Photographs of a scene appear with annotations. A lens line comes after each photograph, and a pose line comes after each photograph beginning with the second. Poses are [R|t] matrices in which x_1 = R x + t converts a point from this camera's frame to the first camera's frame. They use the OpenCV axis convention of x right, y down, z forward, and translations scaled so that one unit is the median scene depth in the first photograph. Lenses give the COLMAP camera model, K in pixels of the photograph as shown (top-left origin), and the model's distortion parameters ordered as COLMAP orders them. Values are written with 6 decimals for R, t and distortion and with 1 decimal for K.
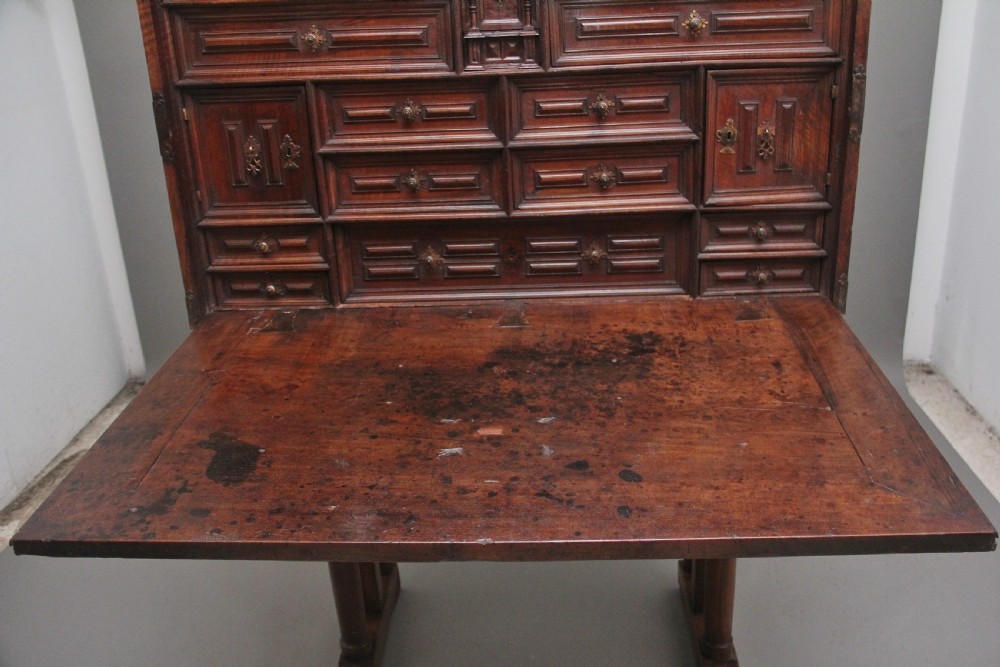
lens RADIAL K [[939.4, 0, 520.7], [0, 939.4, 347.5], [0, 0, 1]] dist [-0.121725, 0.119304]
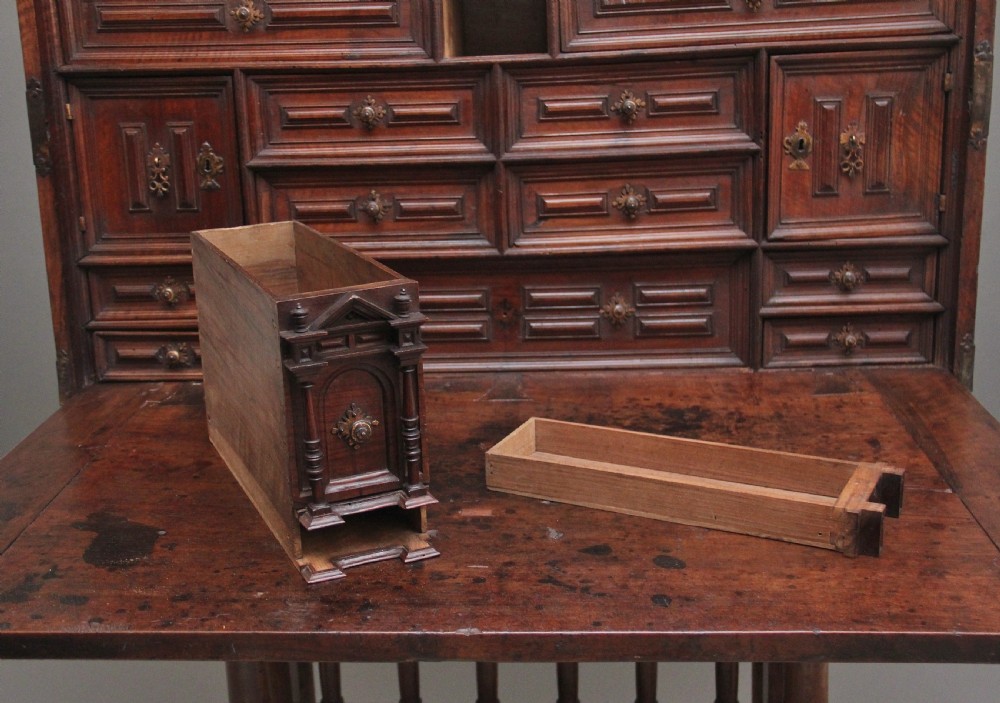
lens RADIAL K [[1362.6, 0, 469.3], [0, 1362.6, 384.8], [0, 0, 1]] dist [0.037740, 0.000000]
pose [[0.999538, 0.009834, -0.028756, -0.006574], [-0.013869, 0.989529, -0.143663, 0.120564], [0.027042, 0.143996, 0.989209, -0.055138]]
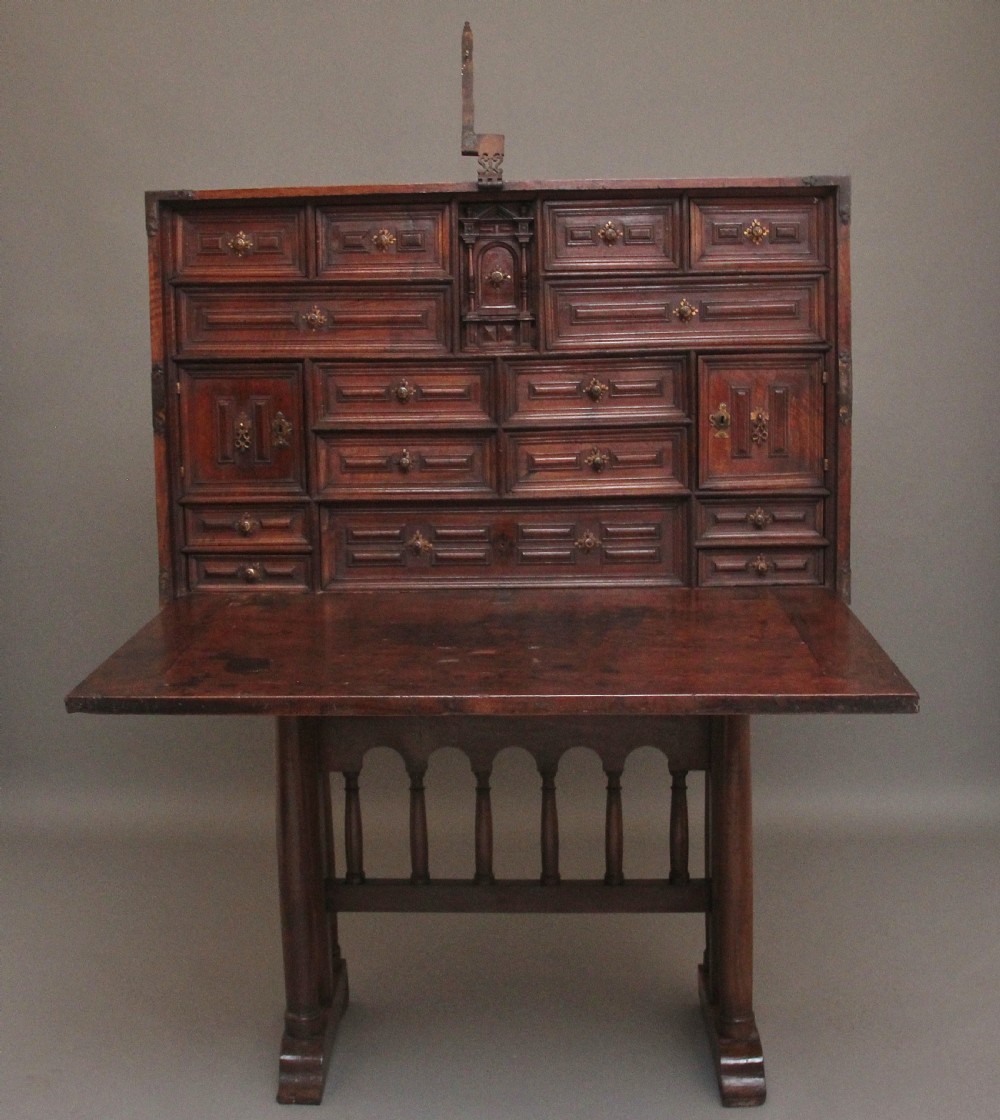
lens RADIAL K [[1942.7, 0, 492.4], [0, 1942.7, 666.8], [0, 0, 1]] dist [-0.144013, 0.000000]
pose [[0.999786, 0.020677, 0.000102, -0.018850], [-0.020142, 0.975007, -0.221259, 0.497668], [-0.004675, 0.221209, 0.975215, -0.974481]]
